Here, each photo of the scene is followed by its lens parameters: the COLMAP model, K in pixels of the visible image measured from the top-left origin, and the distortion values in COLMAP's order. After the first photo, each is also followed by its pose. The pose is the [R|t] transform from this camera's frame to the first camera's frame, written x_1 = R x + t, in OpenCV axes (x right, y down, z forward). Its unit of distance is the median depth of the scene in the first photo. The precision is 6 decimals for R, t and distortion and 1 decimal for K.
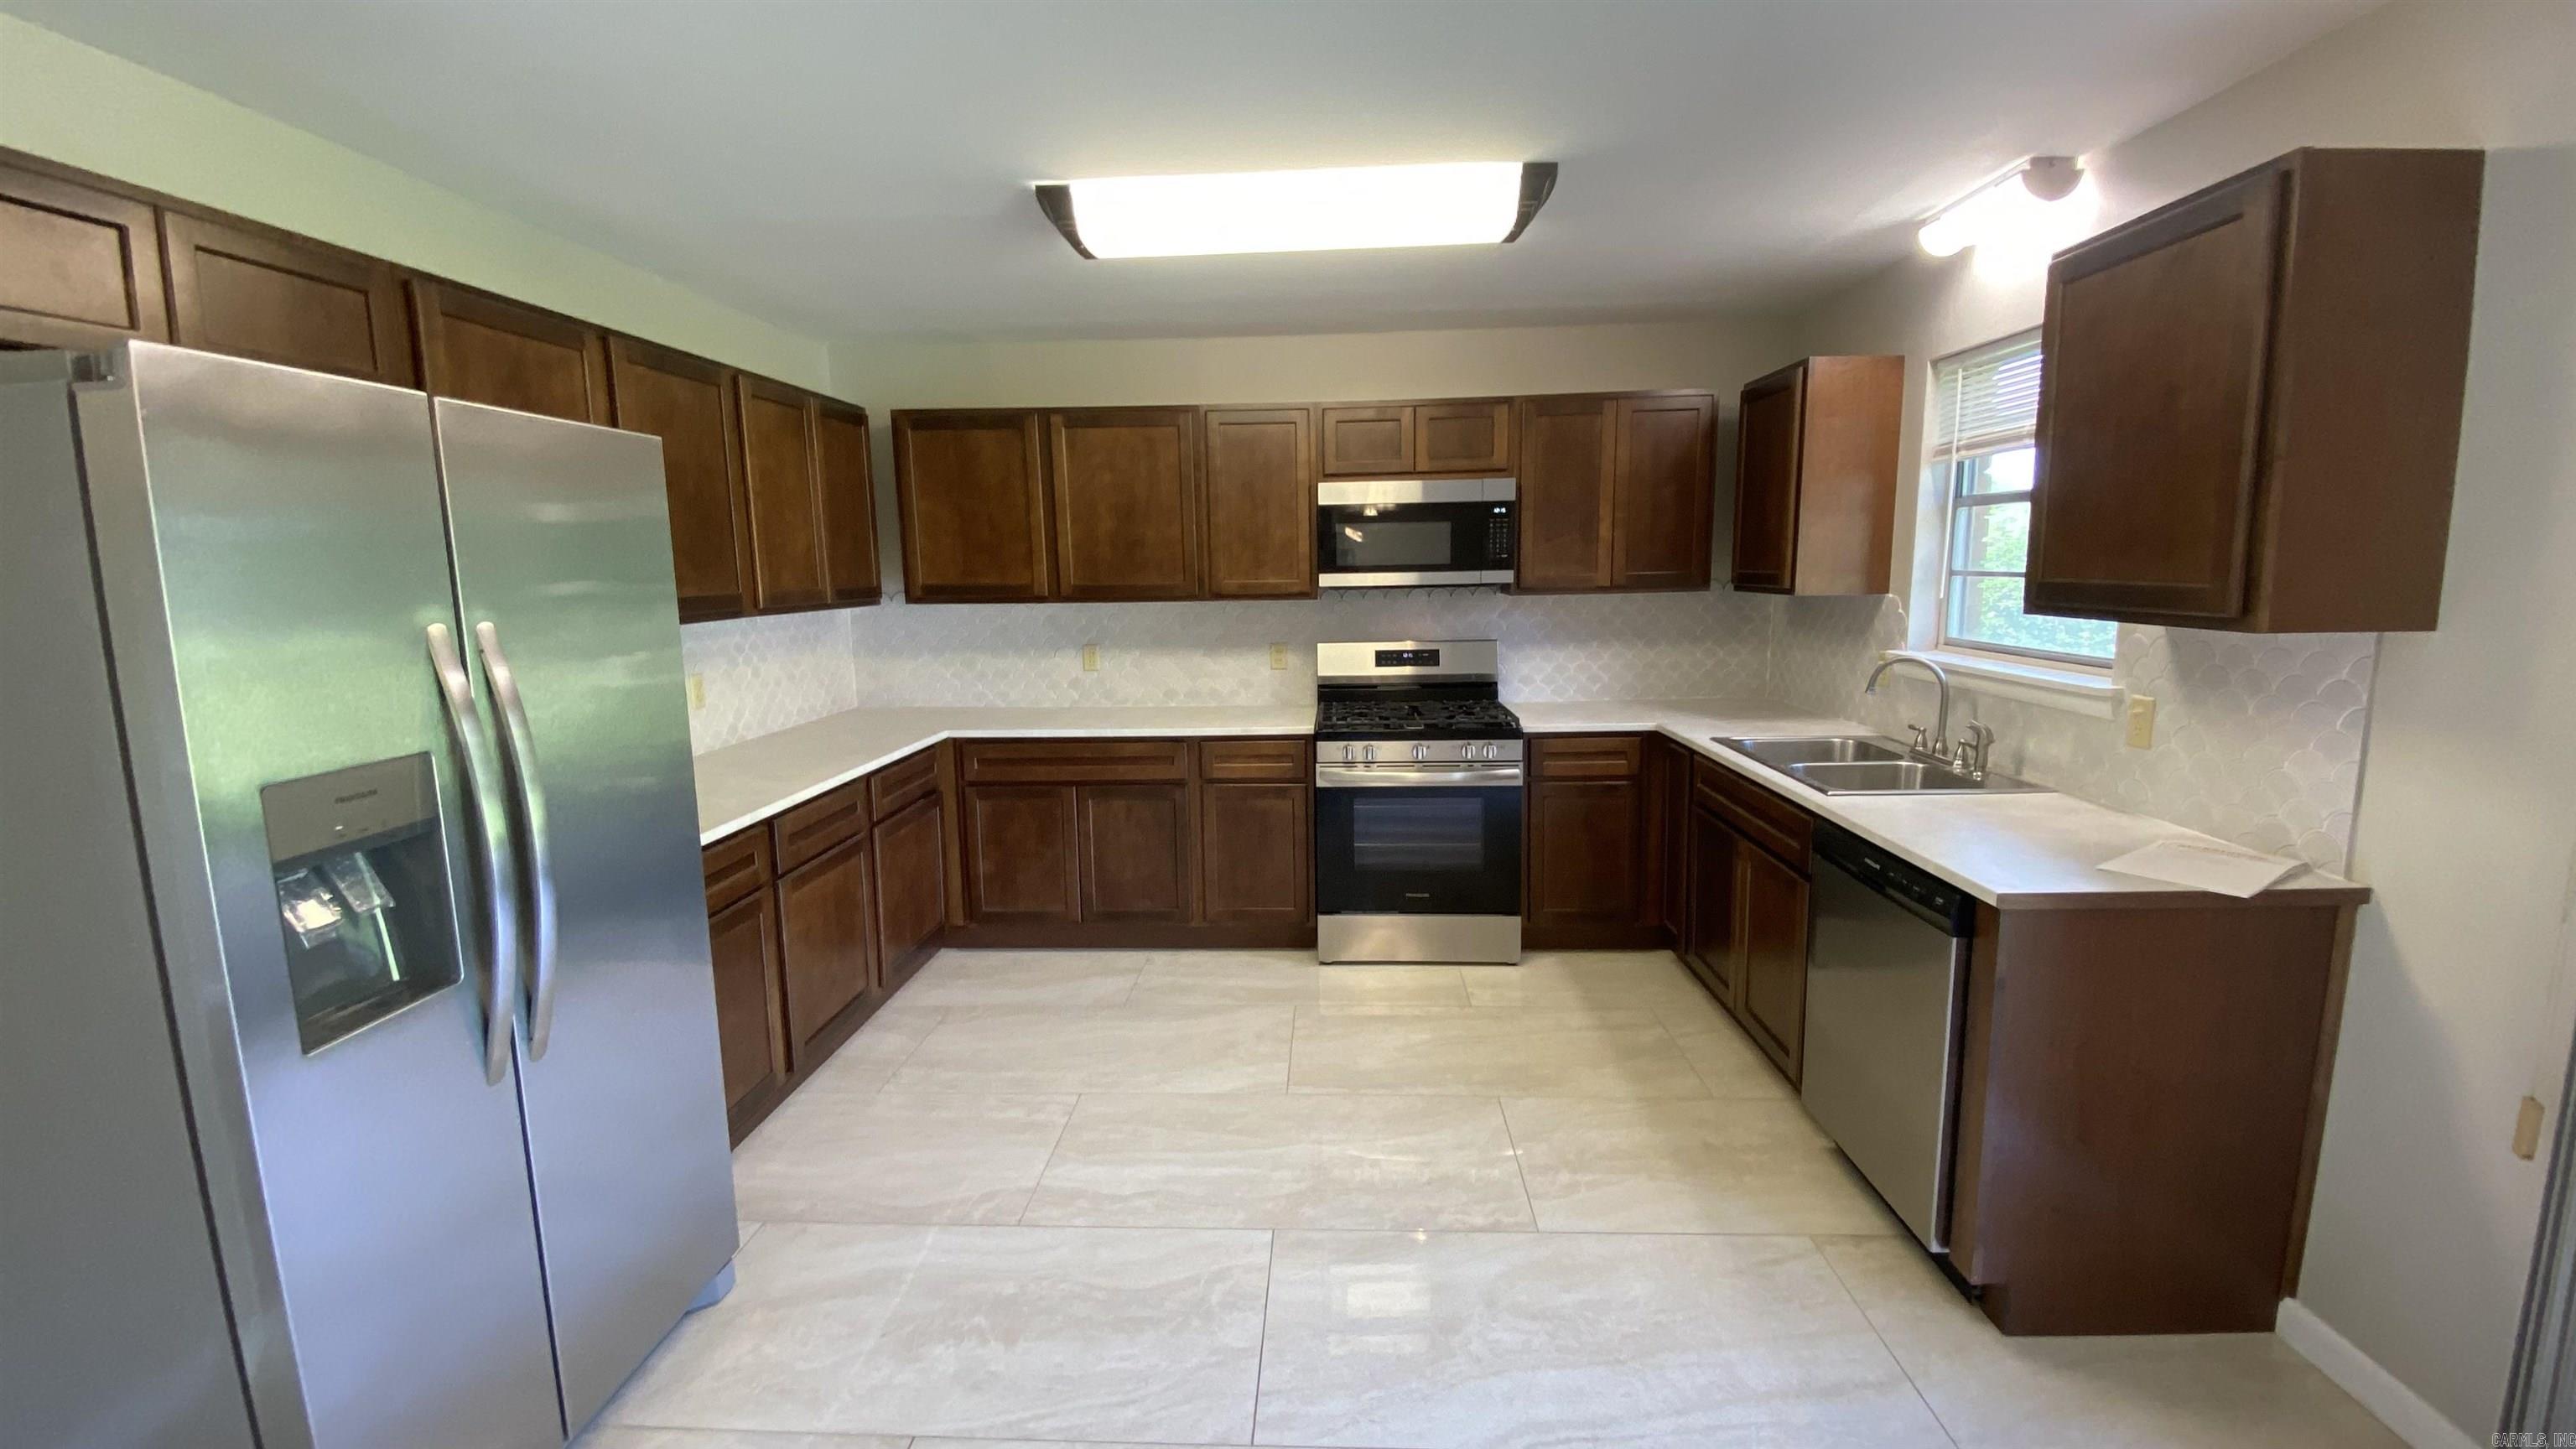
lens RADIAL K [[1058.1, 0, 1291.4], [0, 1058.1, 711.7], [0, 0, 1]] dist [0.047029, -0.000273]
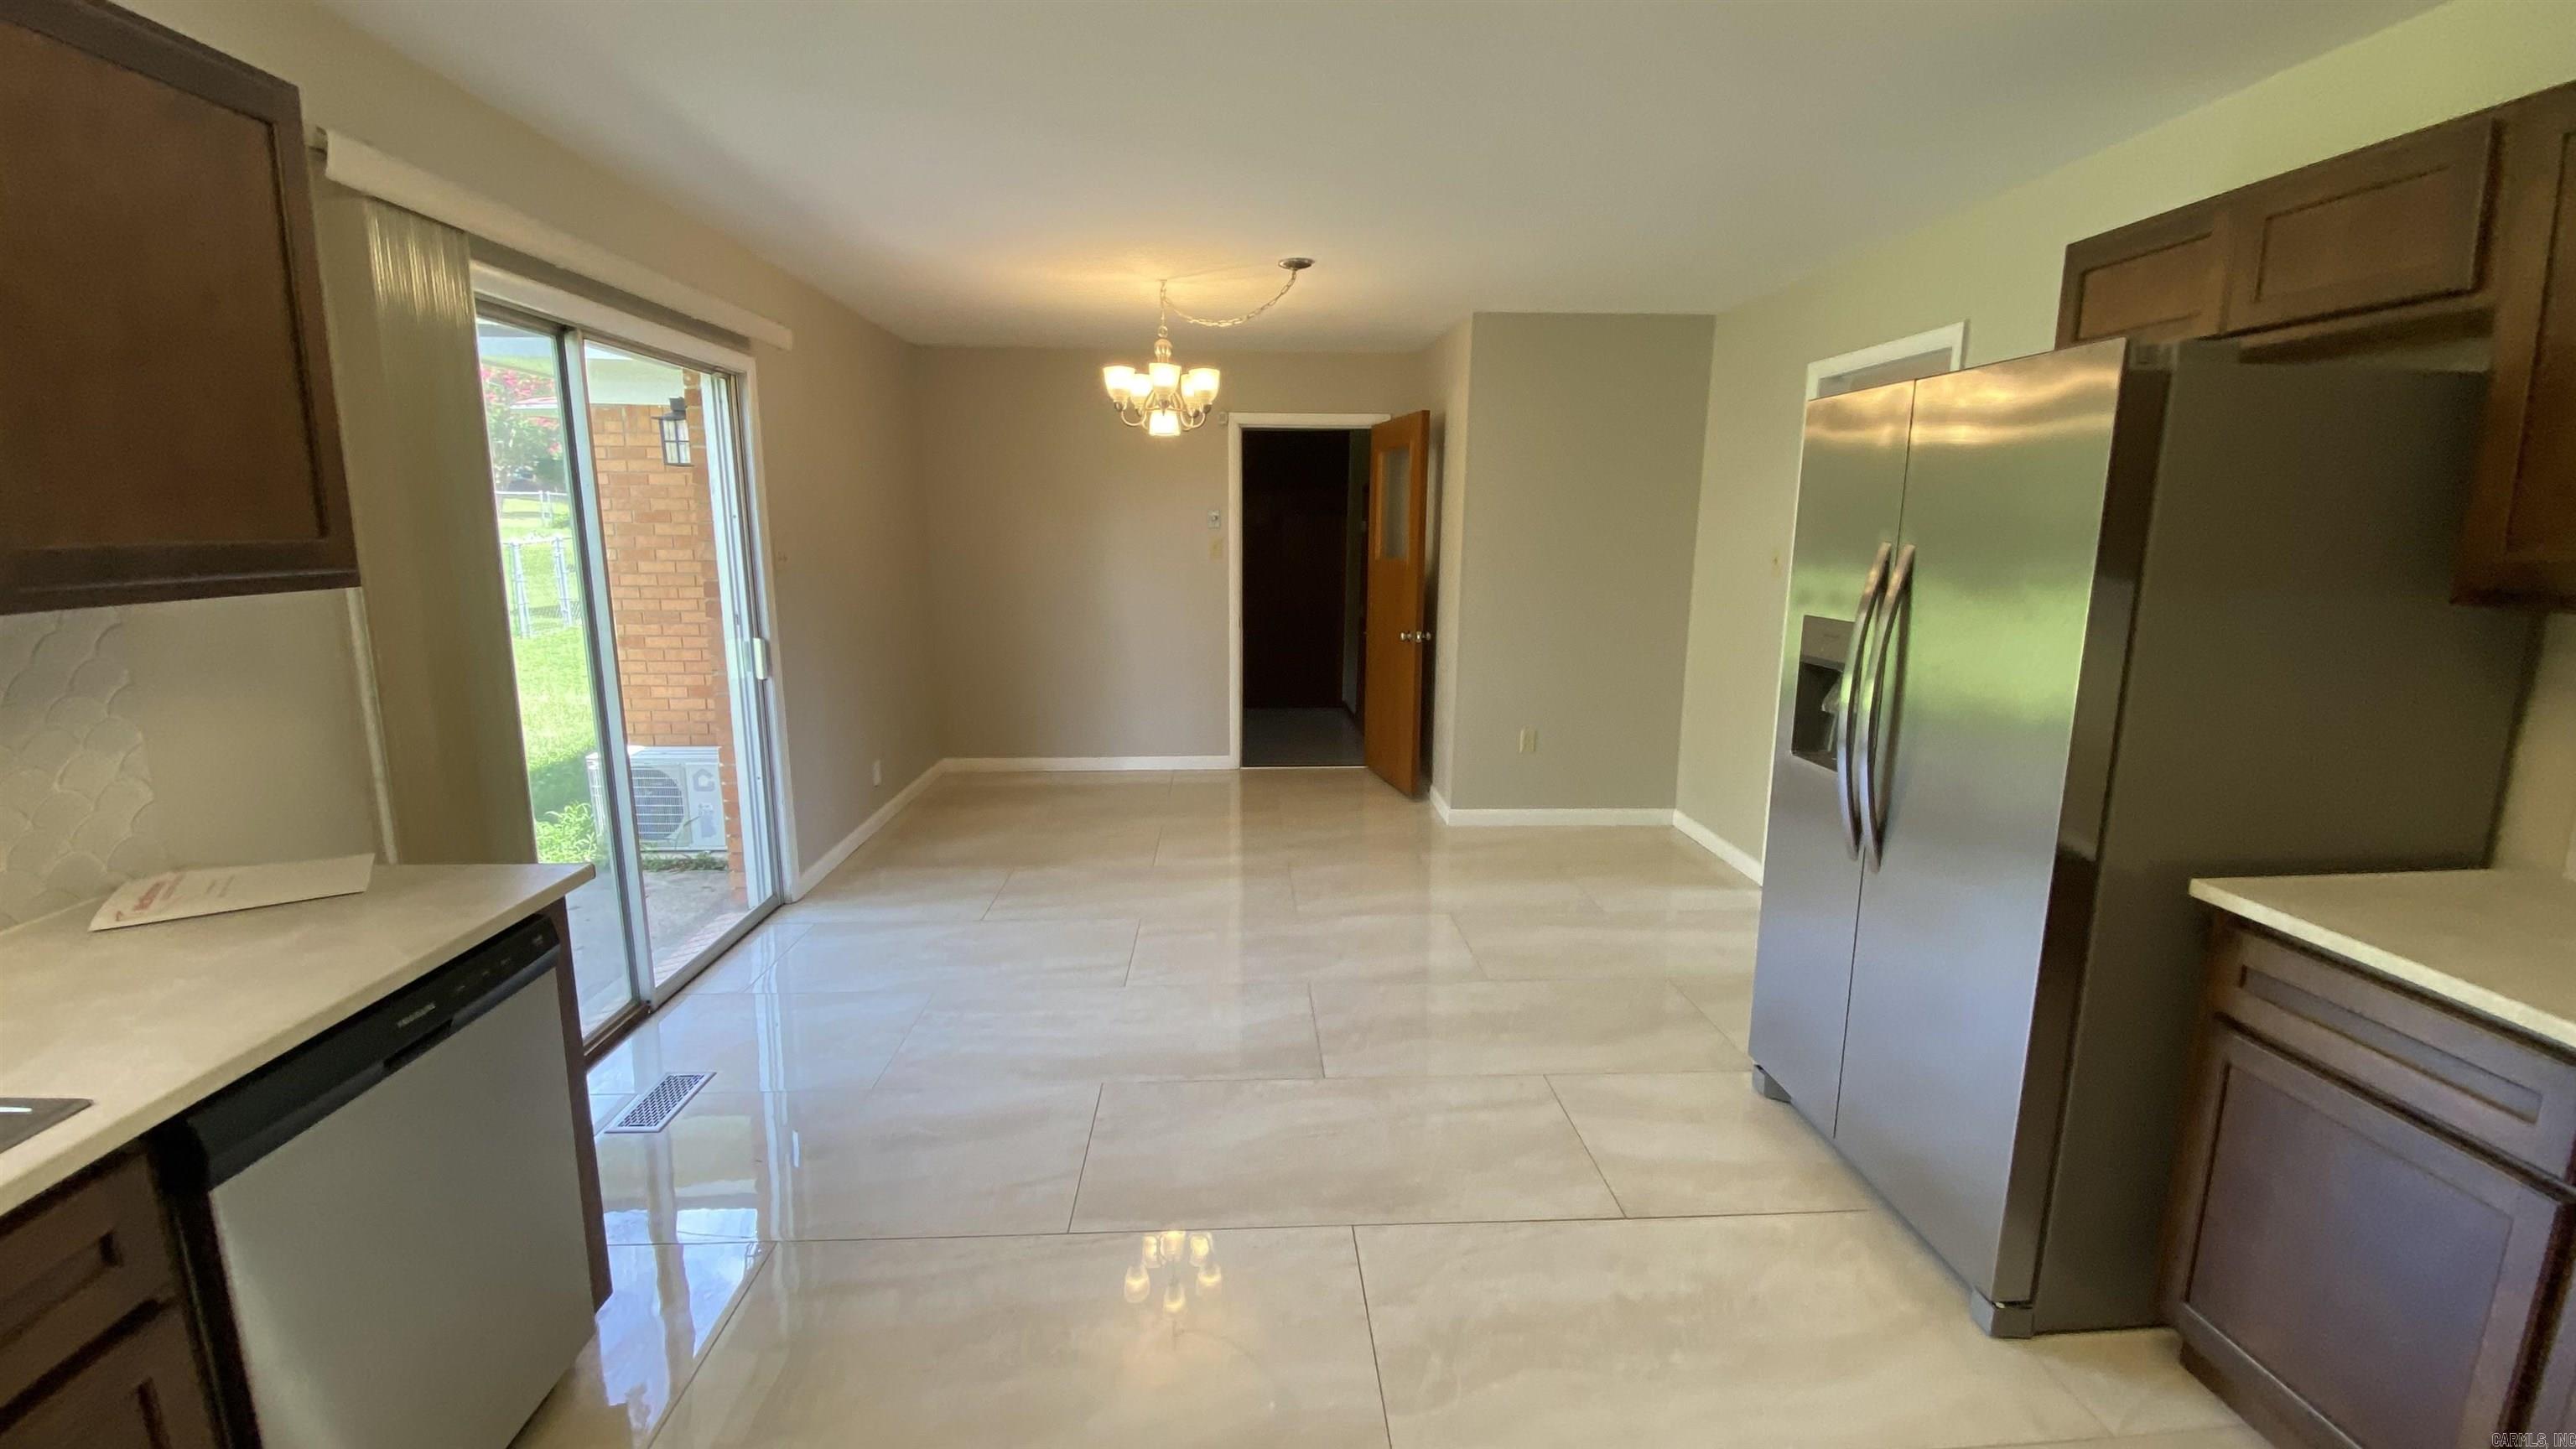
lens RADIAL K [[1058.1, 0, 1303.4], [0, 1058.1, 723.5], [0, 0, 1]] dist [0.047029, -0.000273]
pose [[-0.994361, 0.017010, -0.104678, 0.065810], [-0.018479, 0.944165, 0.328955, -0.123534], [0.104429, 0.329034, -0.938526, 0.921282]]
